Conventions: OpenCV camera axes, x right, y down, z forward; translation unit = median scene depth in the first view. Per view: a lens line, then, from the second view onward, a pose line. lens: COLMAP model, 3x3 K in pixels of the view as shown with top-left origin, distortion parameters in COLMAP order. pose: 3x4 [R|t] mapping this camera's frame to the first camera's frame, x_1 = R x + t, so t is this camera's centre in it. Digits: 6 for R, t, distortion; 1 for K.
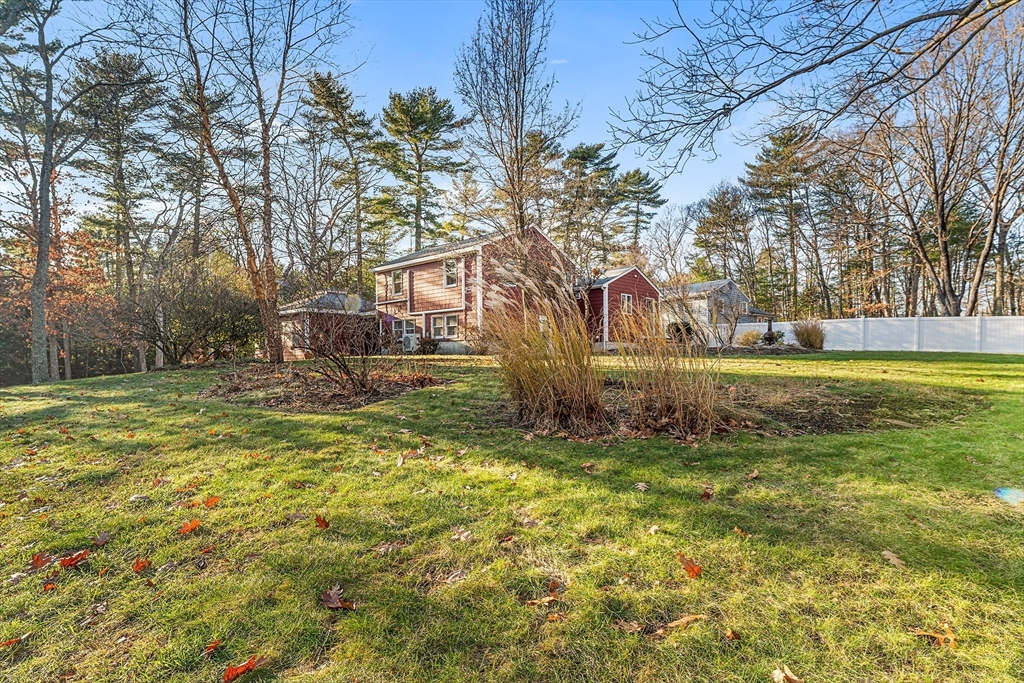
lens RADIAL K [[525.3, 0, 511.8], [0, 525.3, 349.3], [0, 0, 1]] dist [-0.000905, -0.000091]
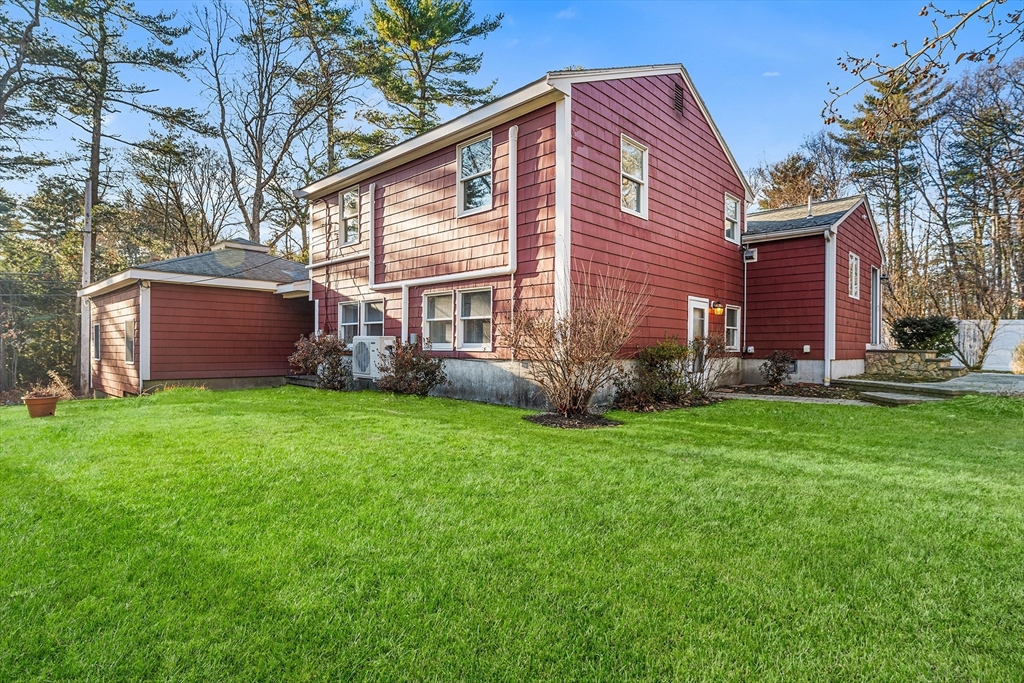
lens RADIAL K [[525.3, 0, 512.1], [0, 525.3, 339.7], [0, 0, 1]] dist [-0.000905, -0.000091]
pose [[0.999784, 0.014807, -0.014579, -0.077844], [-0.014810, 0.999890, -0.000053, -0.027865], [0.014577, 0.000269, 0.999894, 0.589582]]
